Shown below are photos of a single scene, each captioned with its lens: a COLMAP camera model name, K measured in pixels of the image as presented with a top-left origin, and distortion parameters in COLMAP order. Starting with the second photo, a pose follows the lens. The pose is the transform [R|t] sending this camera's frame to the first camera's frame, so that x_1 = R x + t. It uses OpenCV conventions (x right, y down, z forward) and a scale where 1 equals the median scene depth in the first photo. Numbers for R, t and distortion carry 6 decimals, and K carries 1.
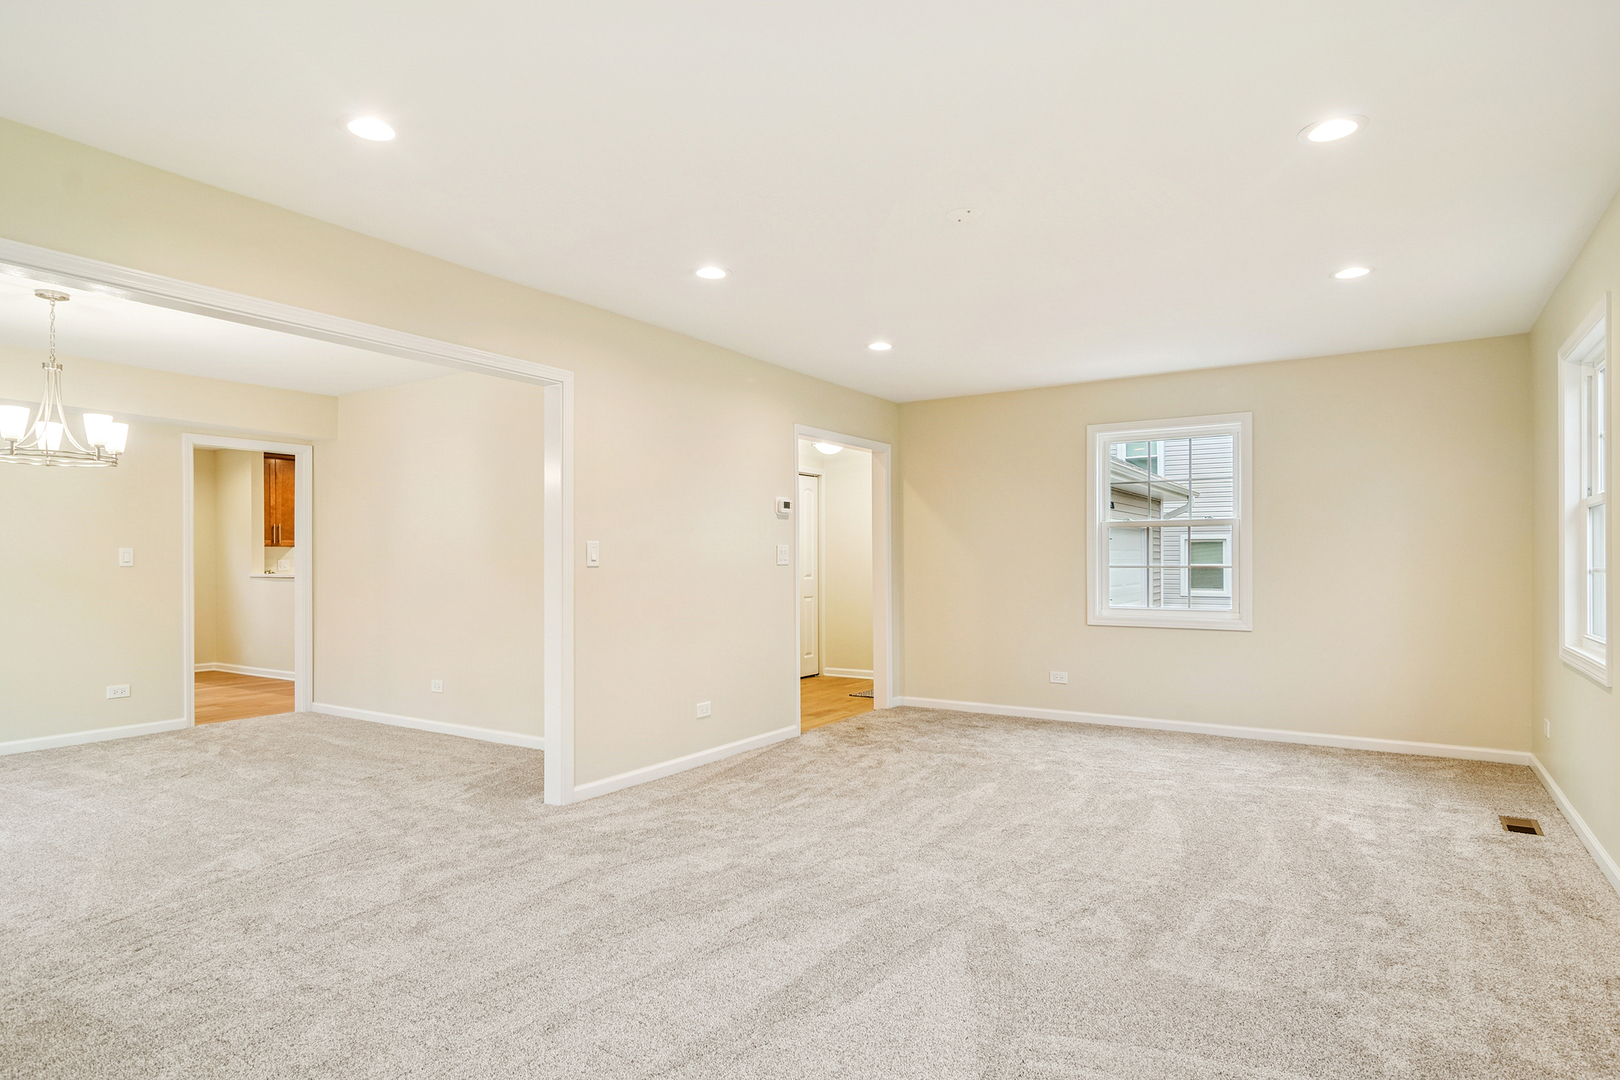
lens RADIAL K [[898.5, 0, 804.1], [0, 898.5, 537.0], [0, 0, 1]] dist [0.001164, 0.001737]
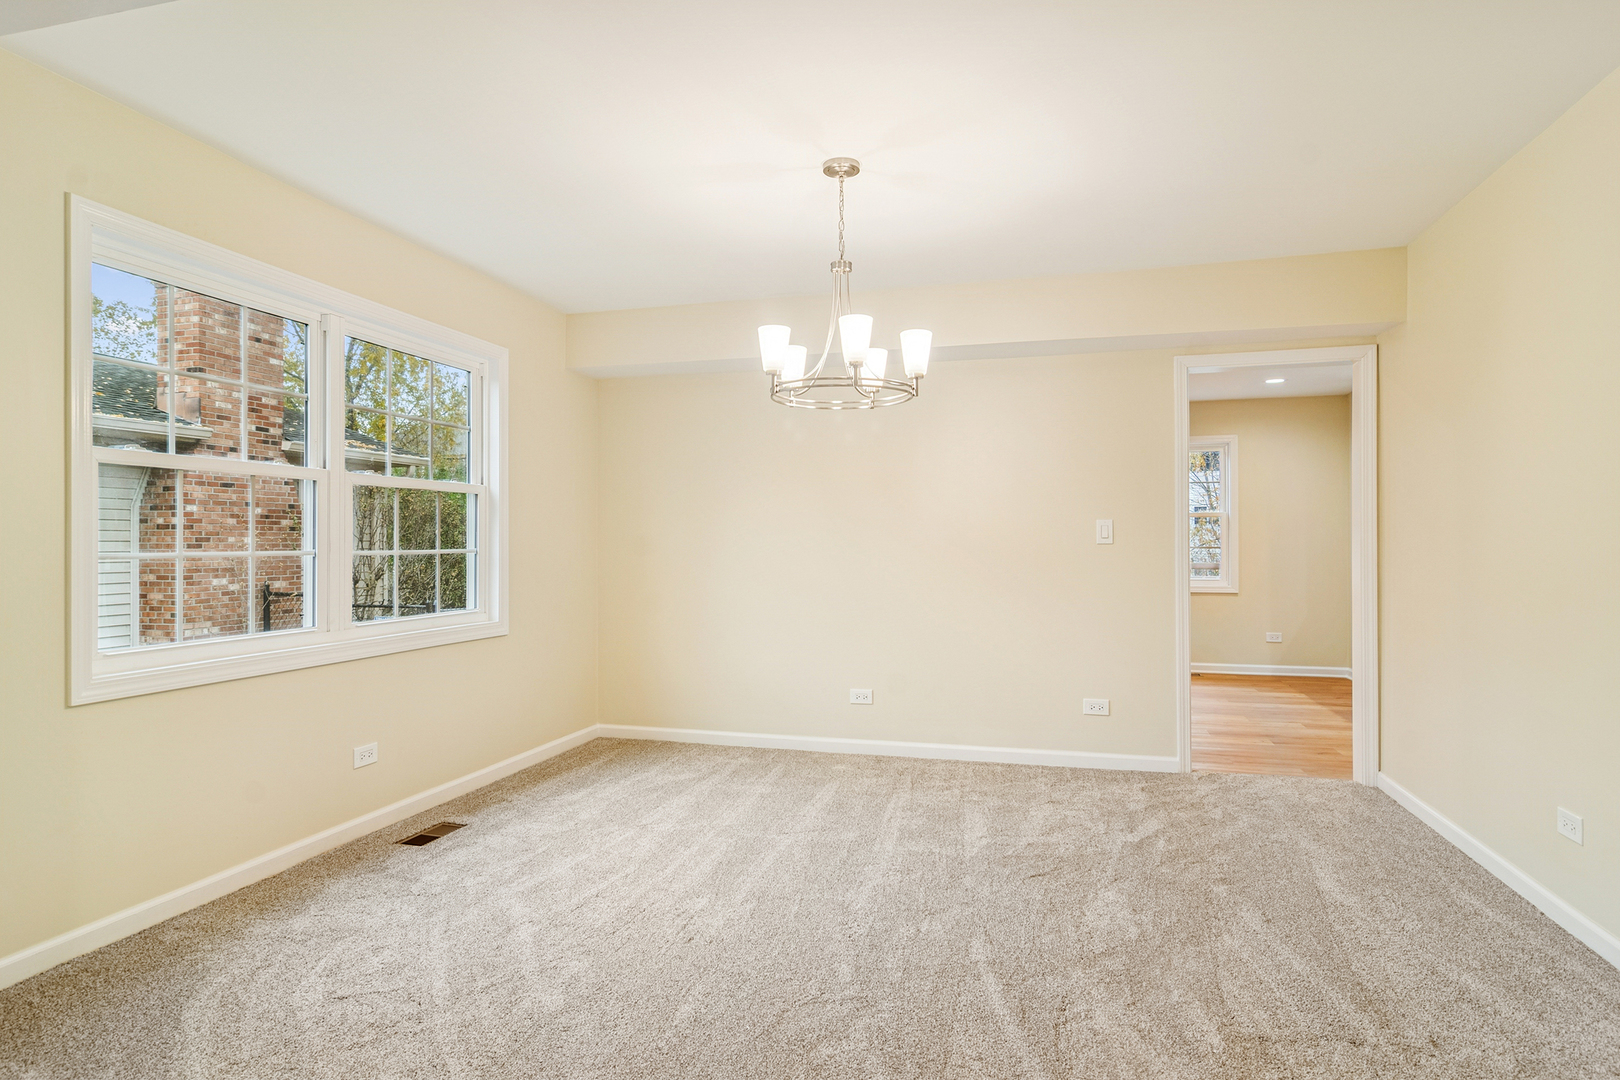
lens RADIAL K [[898.5, 0, 804.1], [0, 898.5, 537.0], [0, 0, 1]] dist [0.001164, 0.001737]
pose [[0.307737, -0.001230, -0.951471, -0.152561], [0.026561, 0.999621, 0.007298, 0.020857], [0.951101, -0.027518, 0.307653, 0.712161]]
